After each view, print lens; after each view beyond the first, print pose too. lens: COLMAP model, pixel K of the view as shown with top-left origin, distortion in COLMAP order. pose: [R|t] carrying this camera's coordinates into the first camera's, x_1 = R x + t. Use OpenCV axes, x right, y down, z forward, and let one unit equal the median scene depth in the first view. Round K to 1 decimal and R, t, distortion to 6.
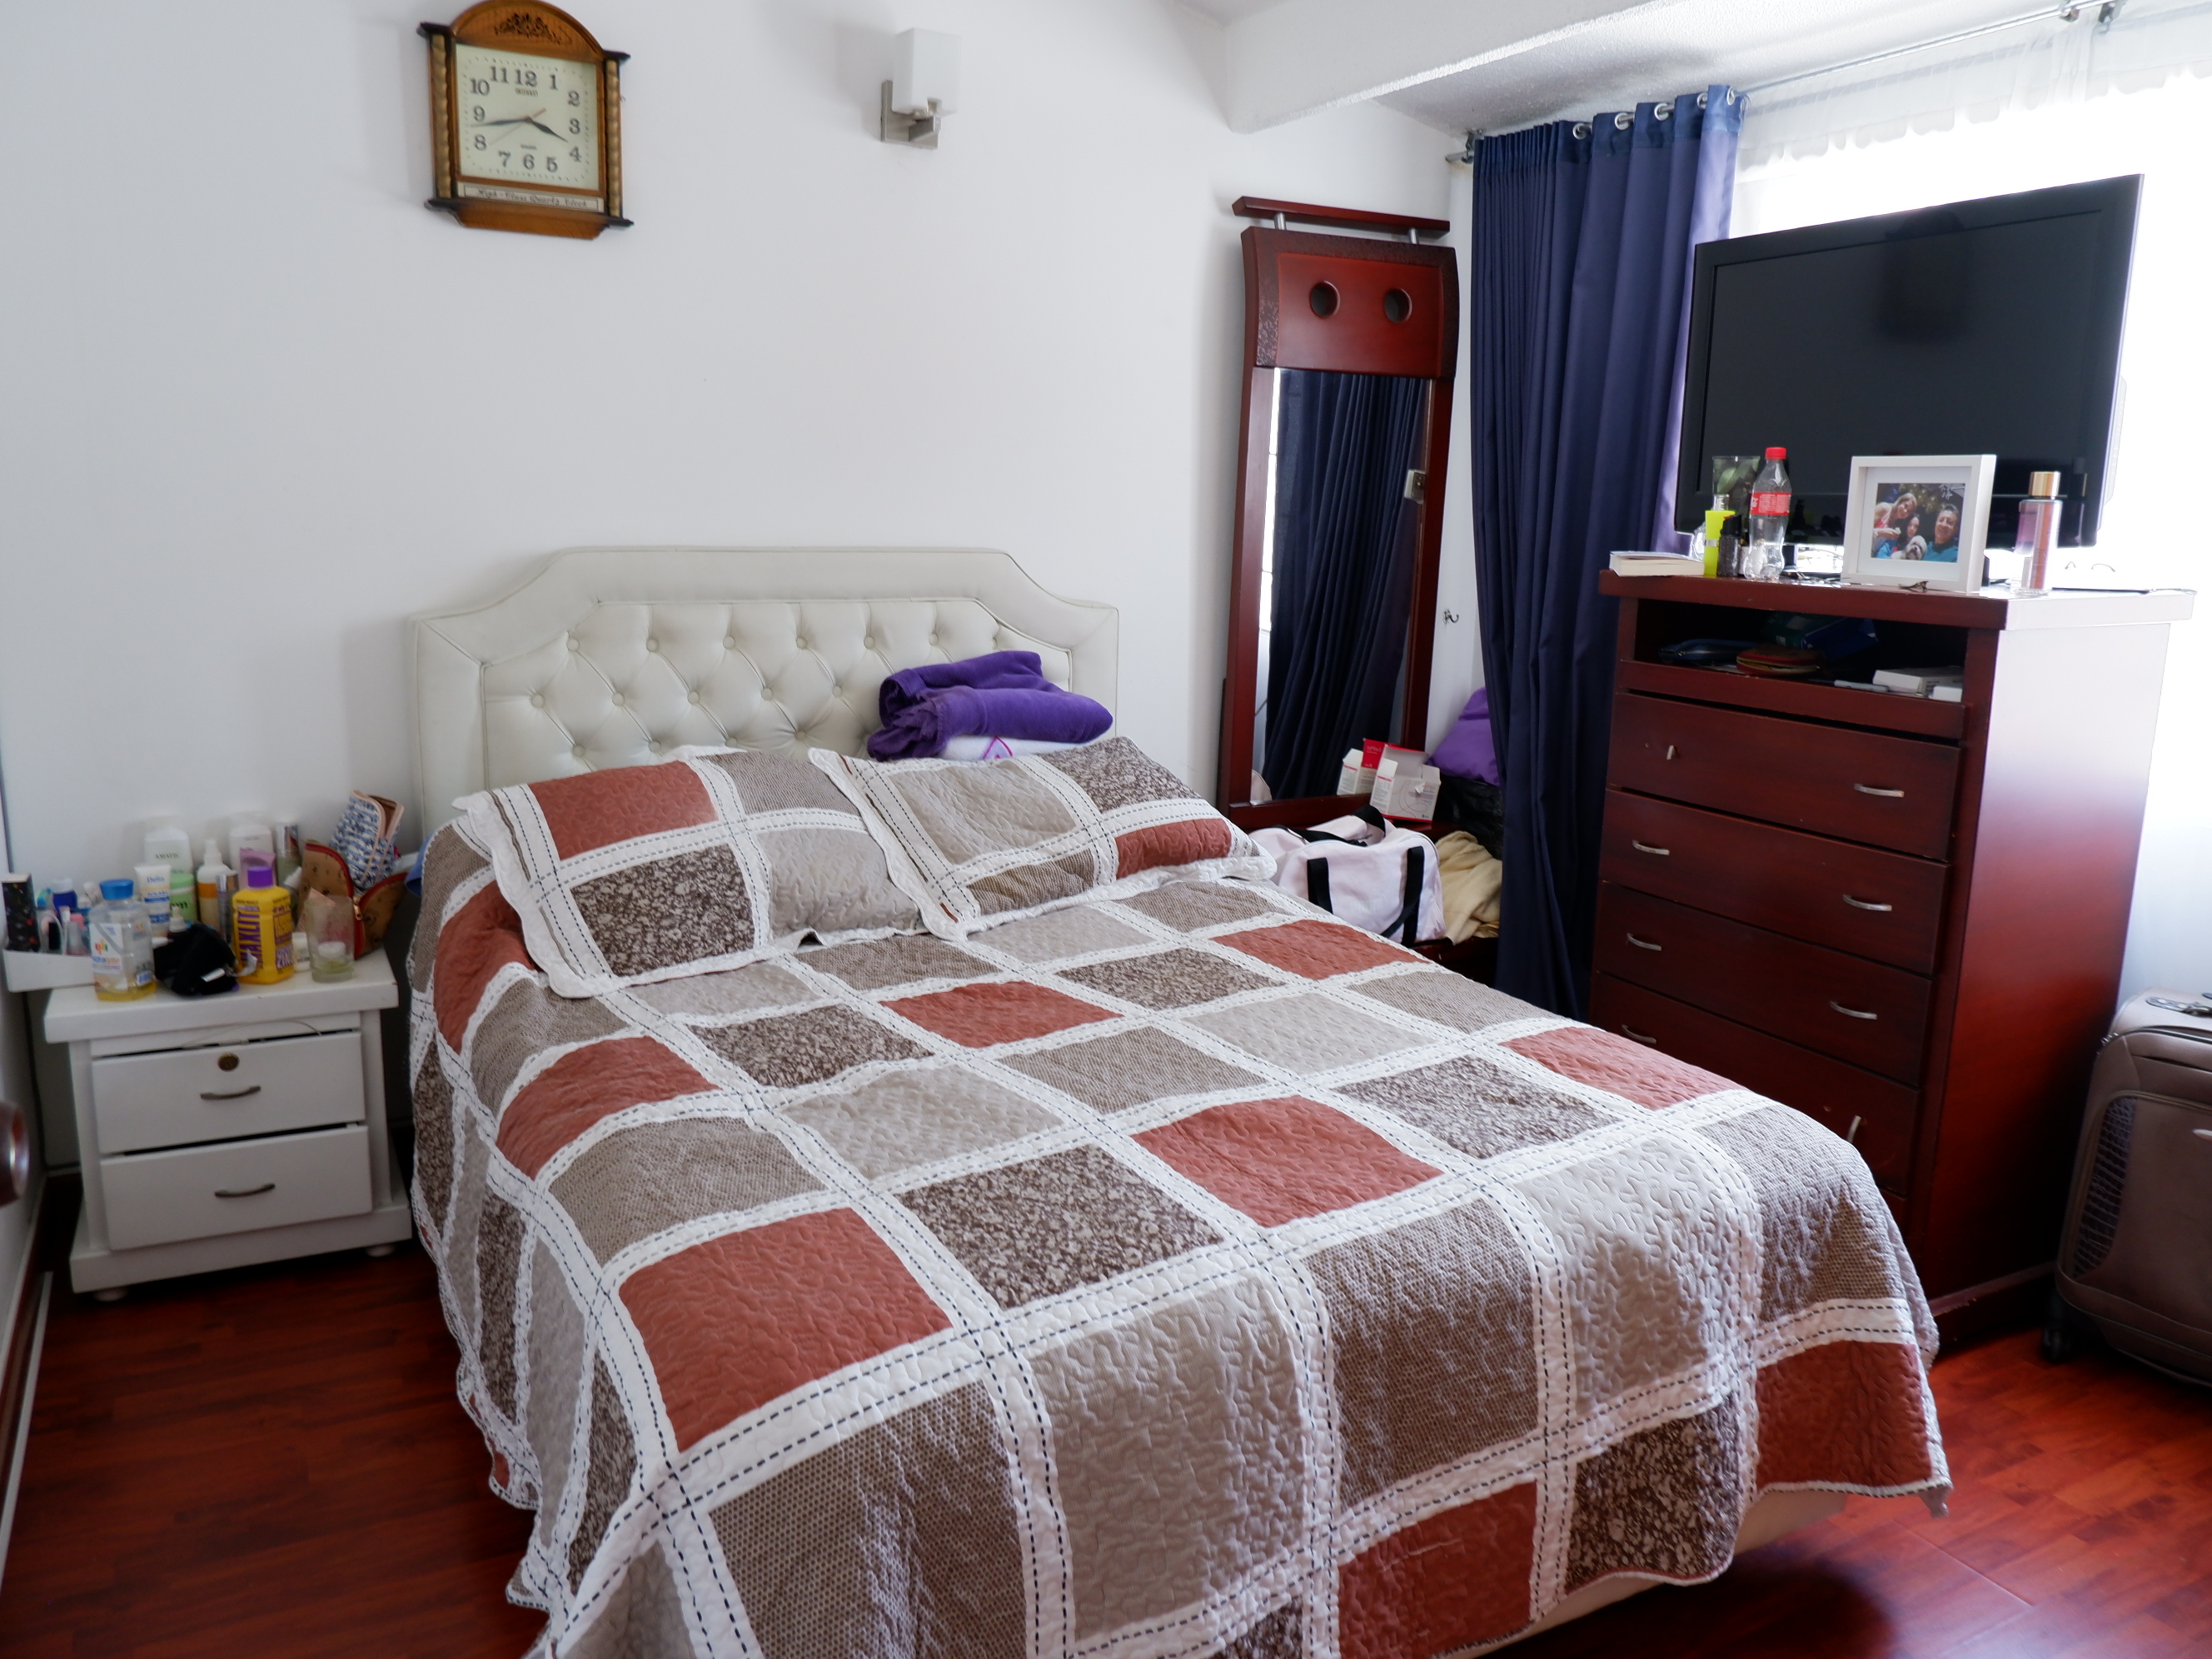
lens RADIAL K [[1646.5, 0, 1095.3], [0, 1646.5, 830.0], [0, 0, 1]] dist [-0.005749, -0.005104]
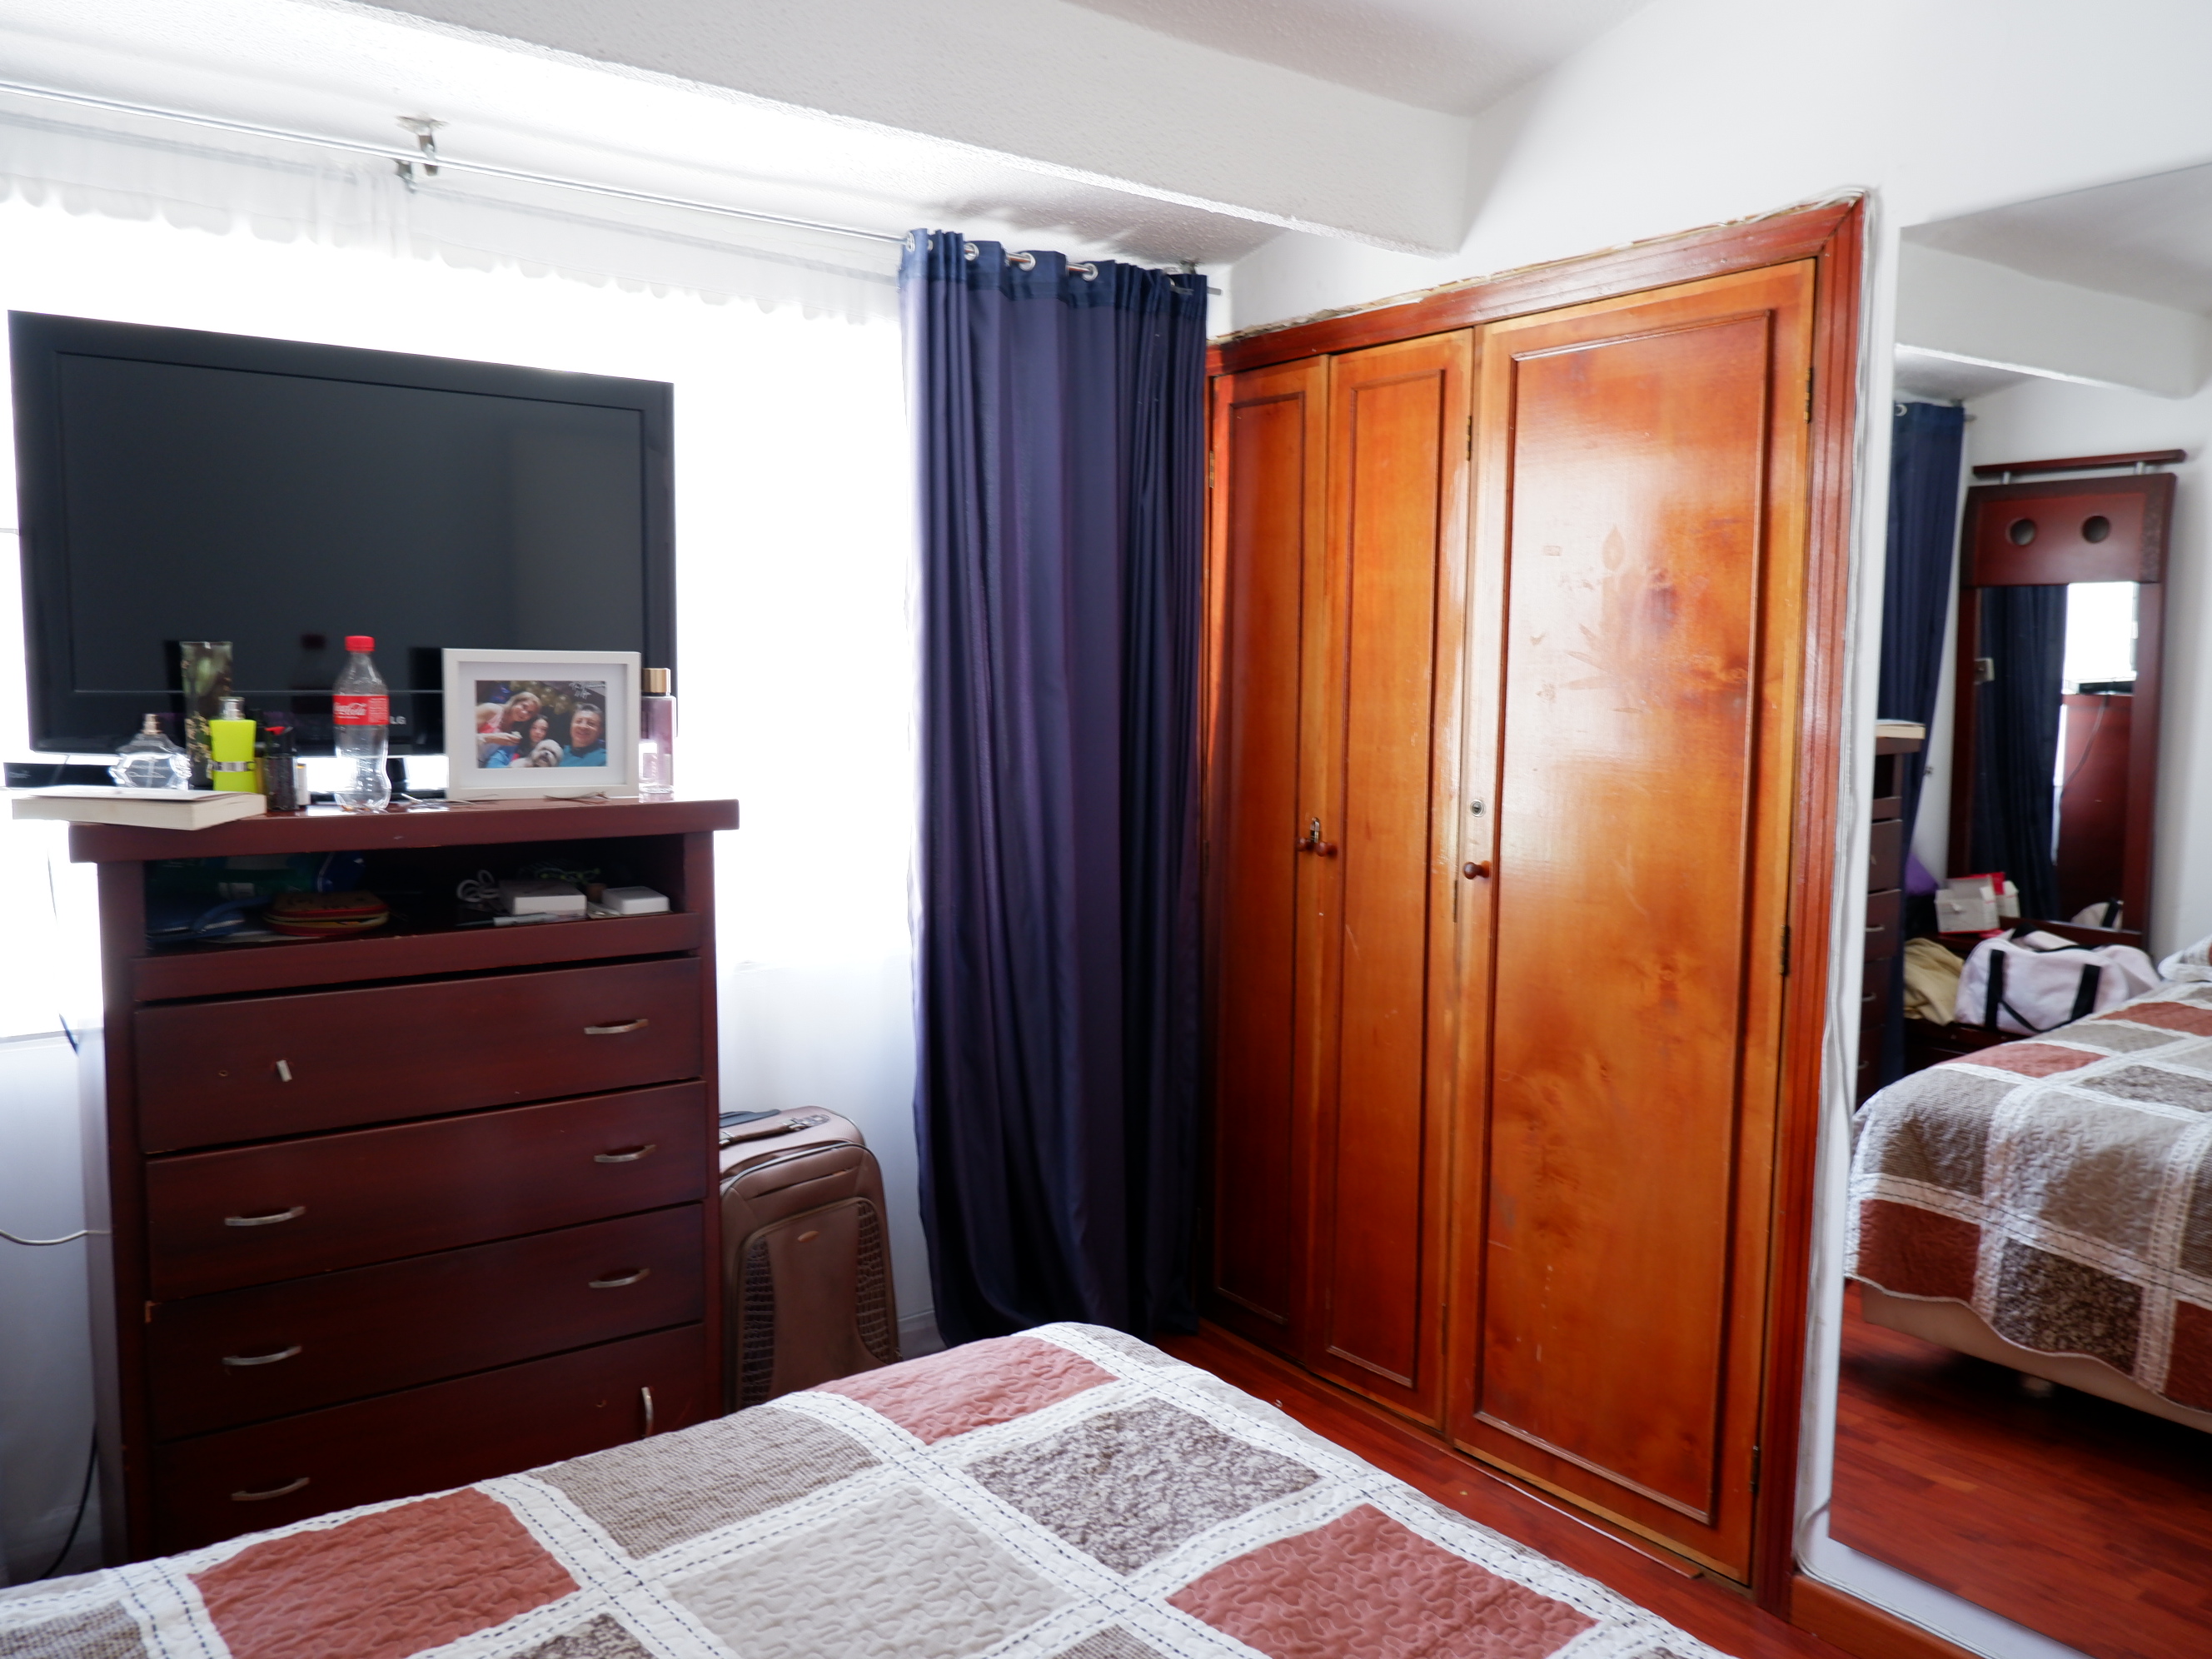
lens RADIAL K [[1646.5, 0, 1094.0], [0, 1646.5, 831.0], [0, 0, 1]] dist [-0.005749, -0.005104]
pose [[-0.166610, -0.125457, 0.978009, -0.409183], [0.180139, 0.971307, 0.155285, -0.214633], [-0.969428, 0.202050, -0.139230, 0.846353]]
